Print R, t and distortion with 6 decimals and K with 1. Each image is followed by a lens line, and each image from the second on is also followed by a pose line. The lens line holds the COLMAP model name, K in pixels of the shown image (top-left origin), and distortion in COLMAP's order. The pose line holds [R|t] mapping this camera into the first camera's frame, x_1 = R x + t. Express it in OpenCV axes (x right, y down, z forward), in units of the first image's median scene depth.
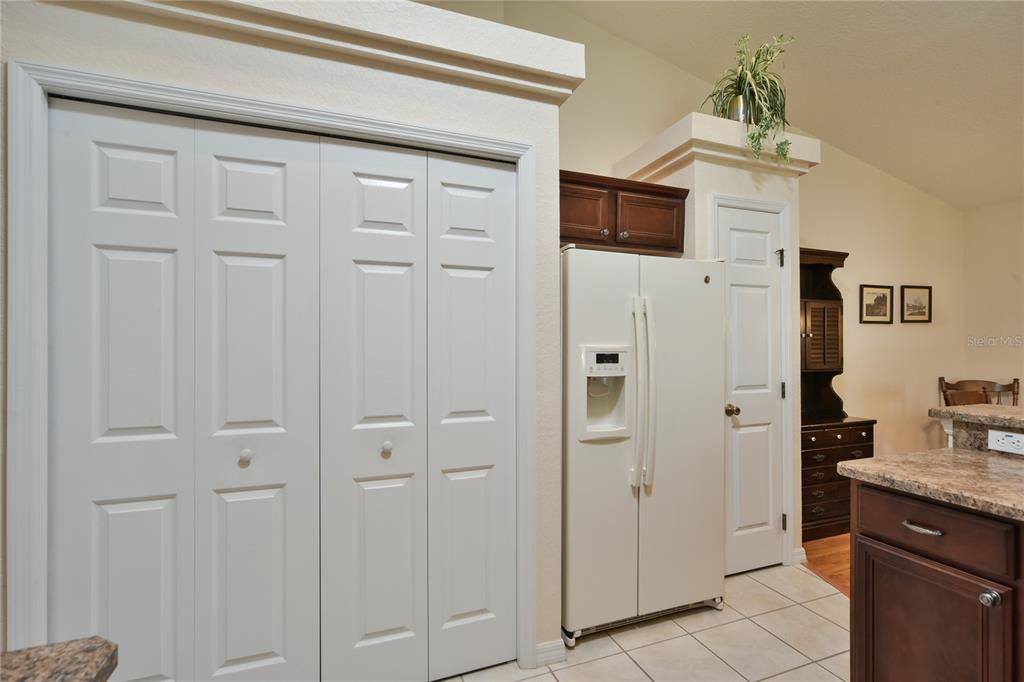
lens RADIAL K [[485.4, 0, 513.7], [0, 485.4, 343.5], [0, 0, 1]] dist [0.000867, -0.000216]
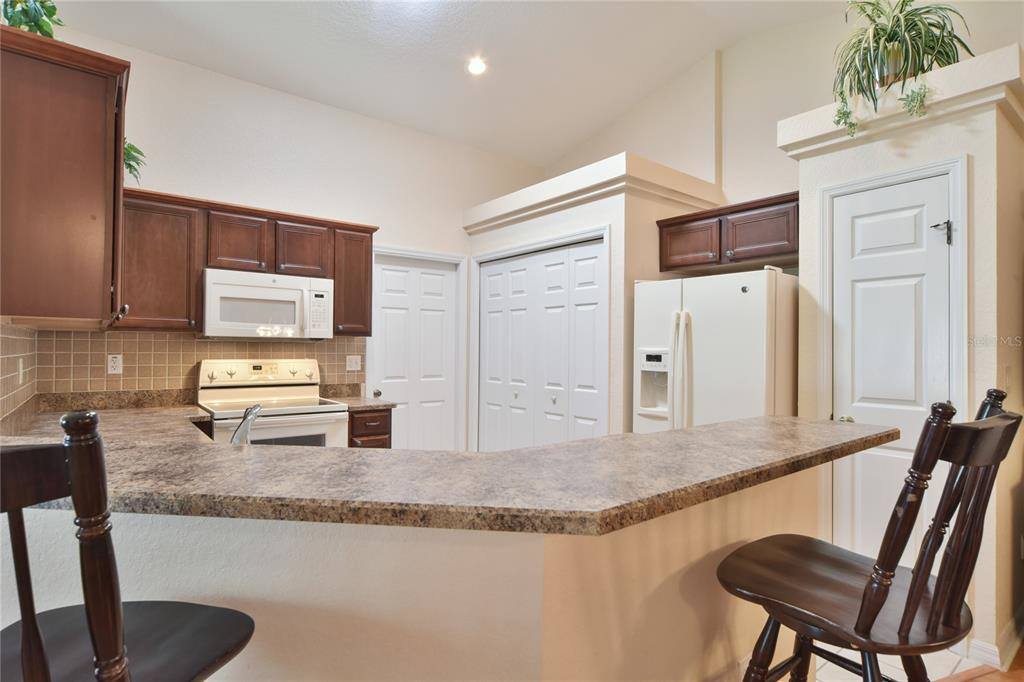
lens RADIAL K [[548.6, 0, 512.5], [0, 548.6, 342.6], [0, 0, 1]] dist [-0.001437, 0.000425]
pose [[0.282328, -0.004866, -0.959306, 1.587545], [0.000691, 0.999988, -0.004868, -0.006538], [0.959318, 0.000711, 0.282328, 0.165751]]
